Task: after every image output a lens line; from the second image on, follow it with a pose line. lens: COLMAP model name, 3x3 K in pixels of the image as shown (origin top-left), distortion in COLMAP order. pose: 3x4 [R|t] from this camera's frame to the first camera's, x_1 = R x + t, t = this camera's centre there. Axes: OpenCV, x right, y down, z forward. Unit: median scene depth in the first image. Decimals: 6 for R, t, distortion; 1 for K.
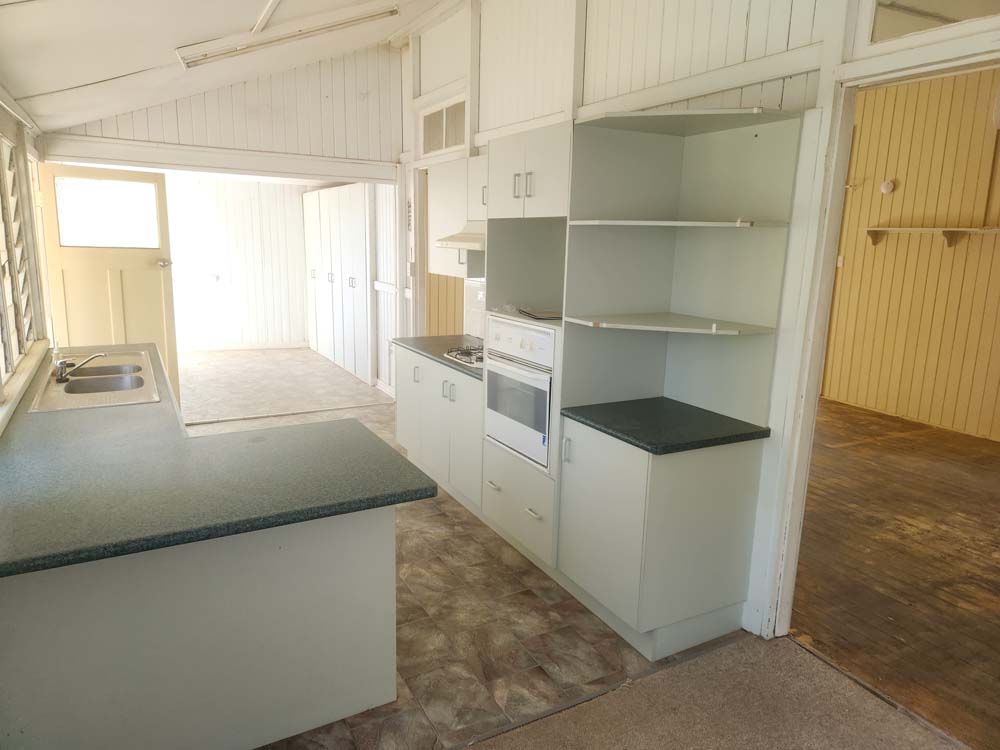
lens RADIAL K [[664.8, 0, 497.4], [0, 664.8, 371.7], [0, 0, 1]] dist [0.070780, -0.051154]
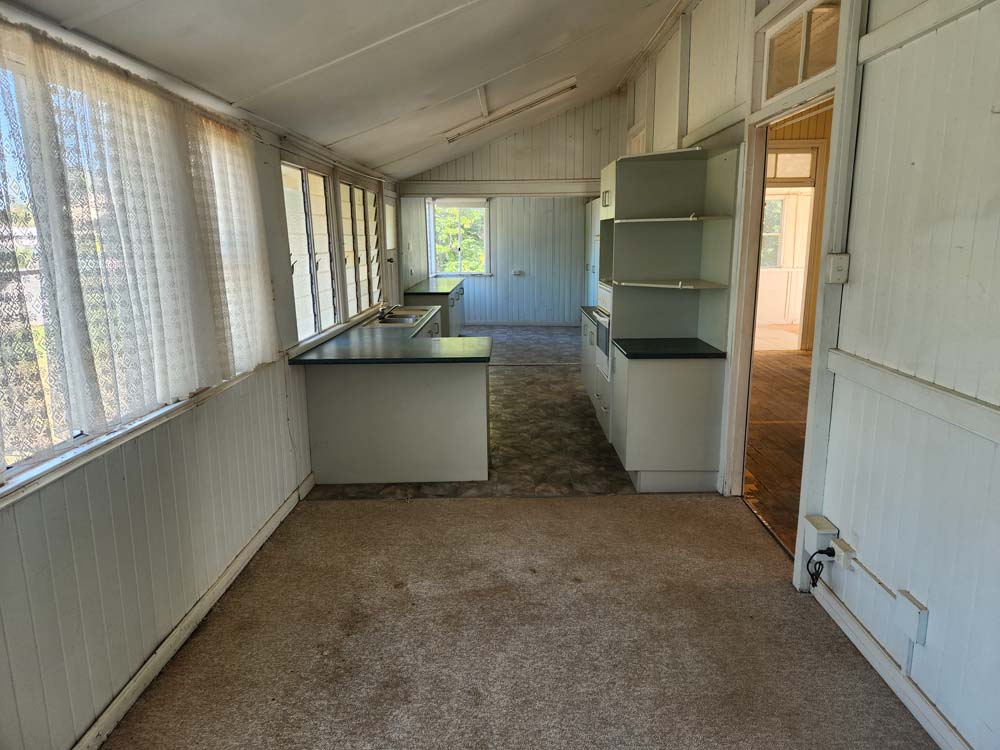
lens RADIAL K [[664.8, 0, 501.8], [0, 664.8, 376.8], [0, 0, 1]] dist [0.070780, -0.051154]
pose [[0.868458, 0.066757, -0.491248, 0.630039], [-0.064608, 0.997682, 0.021359, 0.123692], [0.491536, 0.013189, 0.870758, -0.495704]]
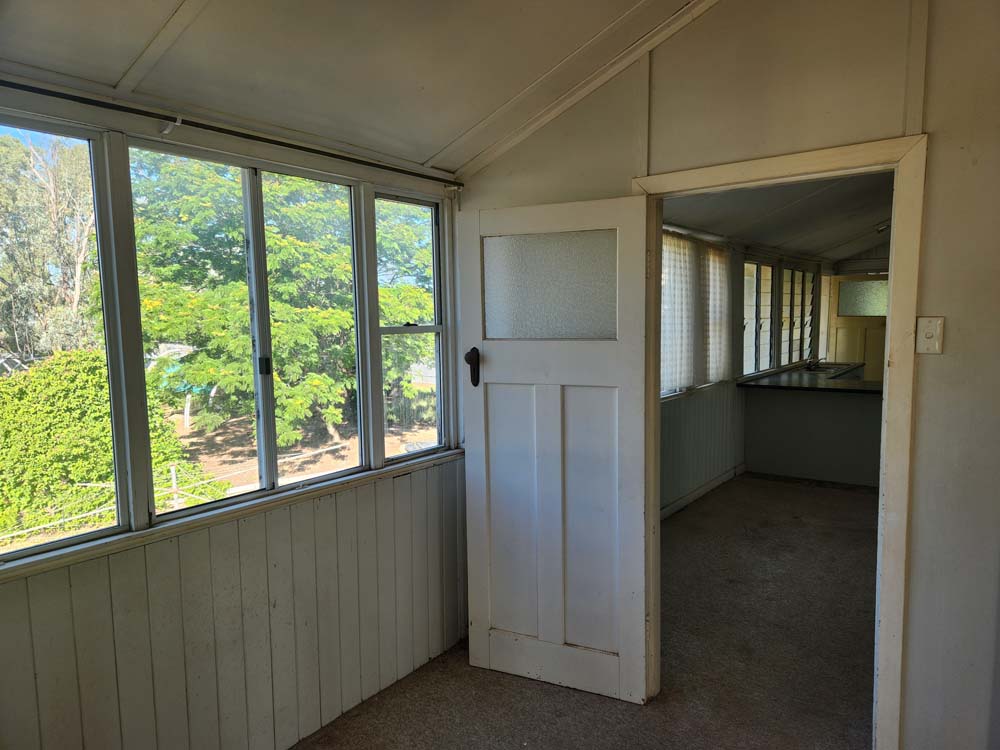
lens RADIAL K [[664.8, 0, 514.4], [0, 664.8, 378.8], [0, 0, 1]] dist [0.070780, -0.051154]
pose [[0.423361, 0.058760, -0.904054, 1.229943], [-0.155980, 0.987721, -0.008846, 0.261669], [0.892433, 0.144760, 0.427327, -1.089089]]
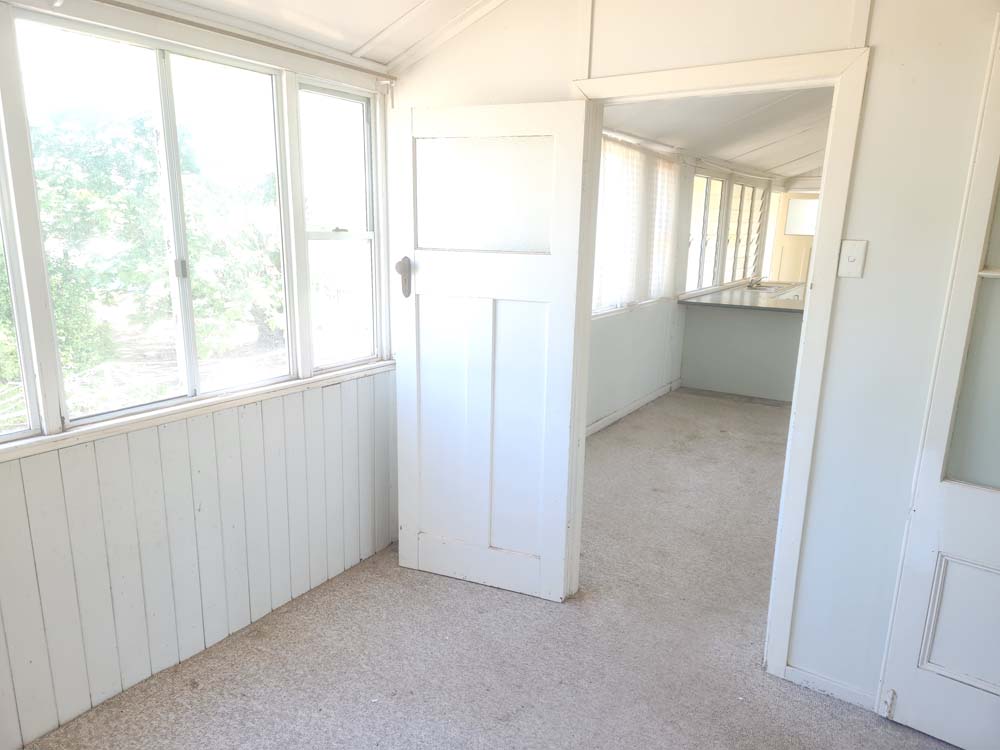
lens RADIAL K [[664.8, 0, 497.1], [0, 664.8, 377.1], [0, 0, 1]] dist [0.070780, -0.051154]
pose [[0.464138, 0.187136, -0.865769, 1.235743], [-0.184154, 0.976457, 0.112336, 0.253779], [0.866408, 0.107295, 0.487673, -1.064779]]
